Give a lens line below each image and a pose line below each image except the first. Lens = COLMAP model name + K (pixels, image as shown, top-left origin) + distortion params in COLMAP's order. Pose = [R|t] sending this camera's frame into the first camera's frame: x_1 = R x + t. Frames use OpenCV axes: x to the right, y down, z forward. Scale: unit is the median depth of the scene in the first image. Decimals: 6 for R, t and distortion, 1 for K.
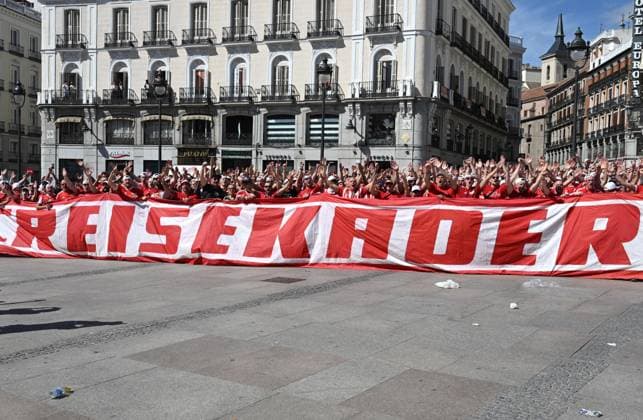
lens RADIAL K [[659.4, 0, 321.5], [0, 659.4, 210.0], [0, 0, 1]] dist [0.005292, 0.010508]
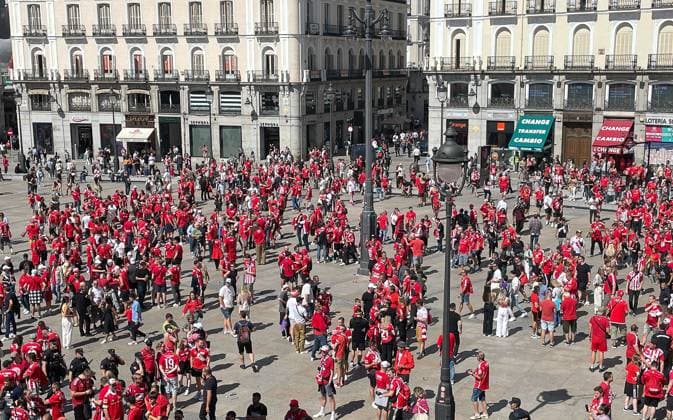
lens RADIAL K [[915.4, 0, 346.9], [0, 915.4, 263.5], [0, 0, 1]] dist [0.079515, -0.023807]
pose [[0.999440, -0.029582, 0.015642, 0.203182], [0.026411, 0.984365, 0.174149, -0.116862], [-0.020549, -0.173639, 0.984595, -0.947439]]
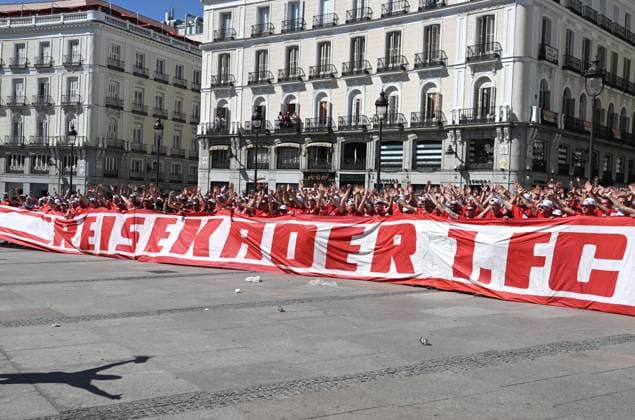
lens RADIAL K [[659.5, 0, 317.5], [0, 659.5, 210.0], [0, 0, 1]] dist [0.011233, 0.001456]
pose [[0.949023, 0.018865, -0.314642, 0.164527], [-0.029846, 0.999101, -0.030121, 0.002621], [0.313791, 0.037976, 0.948732, -0.047369]]
